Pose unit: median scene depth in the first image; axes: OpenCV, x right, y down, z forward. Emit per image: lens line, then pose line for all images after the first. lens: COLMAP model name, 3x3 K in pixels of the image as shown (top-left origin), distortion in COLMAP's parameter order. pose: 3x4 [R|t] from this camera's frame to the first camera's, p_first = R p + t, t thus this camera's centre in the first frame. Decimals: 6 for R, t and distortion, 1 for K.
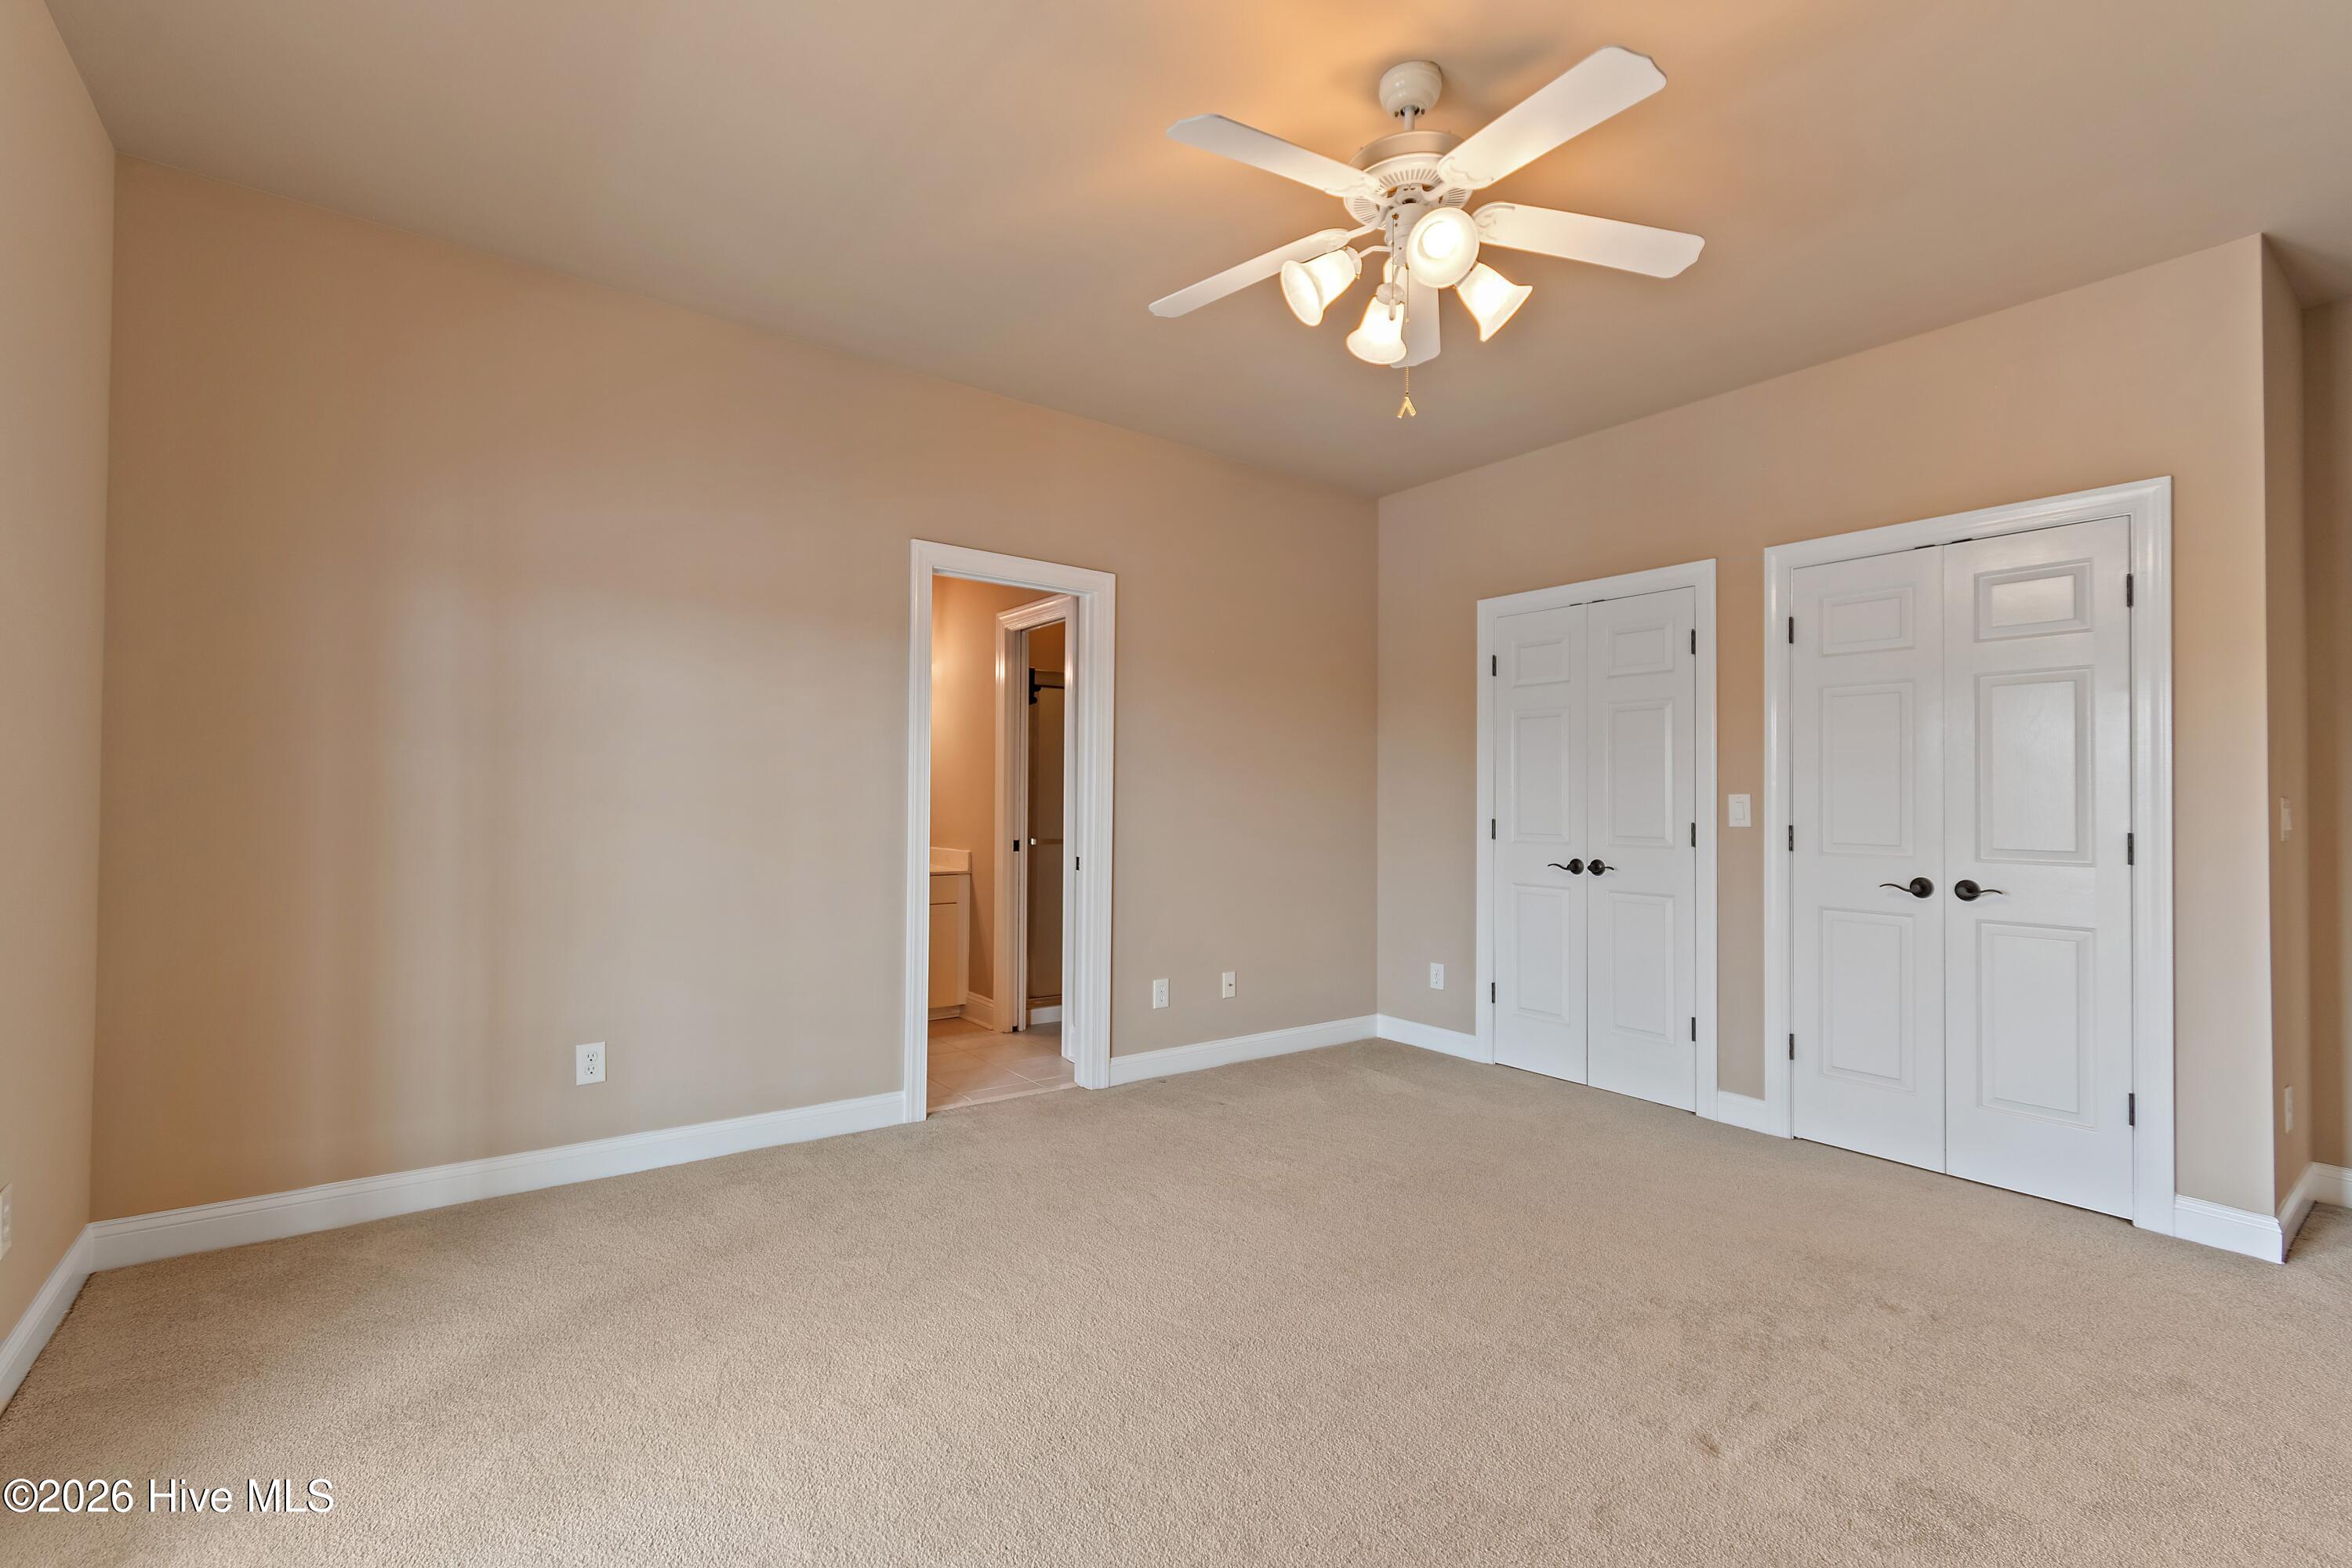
lens RADIAL K [[976.1, 0, 1225.1], [0, 976.1, 797.7], [0, 0, 1]] dist [0.000119, 0.000025]
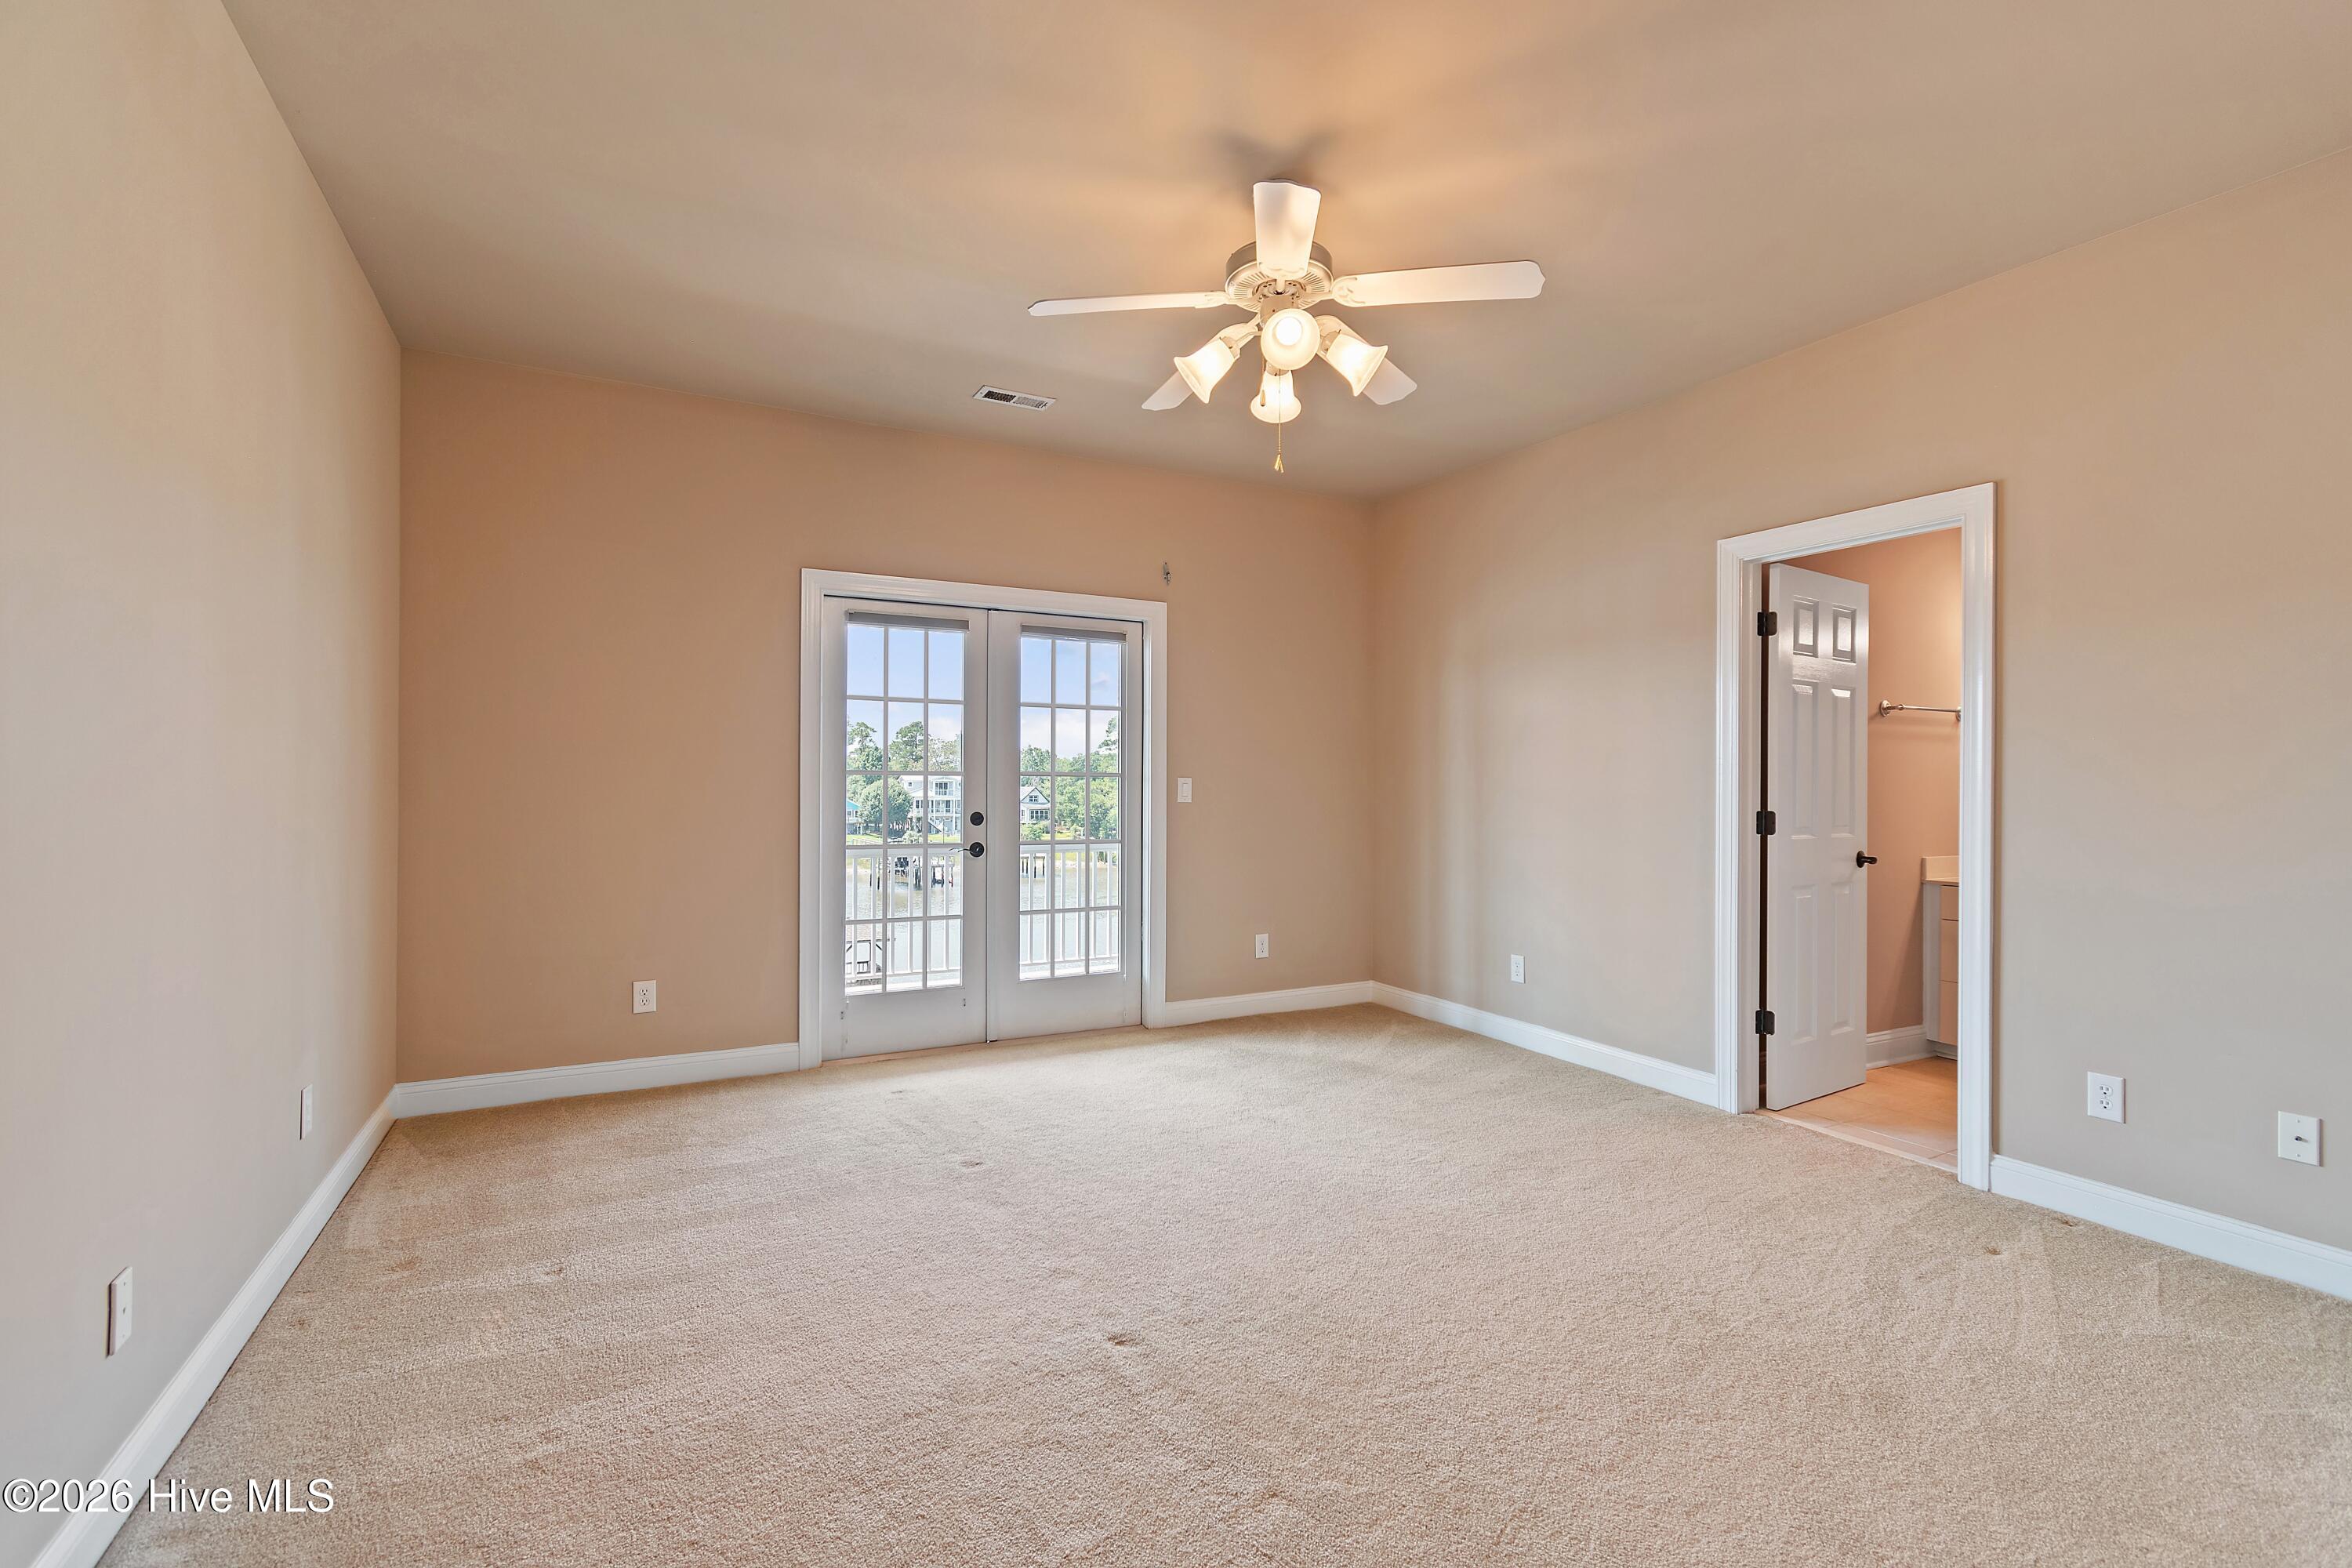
lens RADIAL K [[1036.2, 0, 1176.0], [0, 1036.2, 784.0], [0, 0, 1]] dist [0.001460, 0.000253]
pose [[-0.169030, -0.011633, -0.985542, 1.043336], [0.004382, 0.999912, -0.012554, 0.003551], [0.985601, -0.006440, -0.168964, 0.763370]]
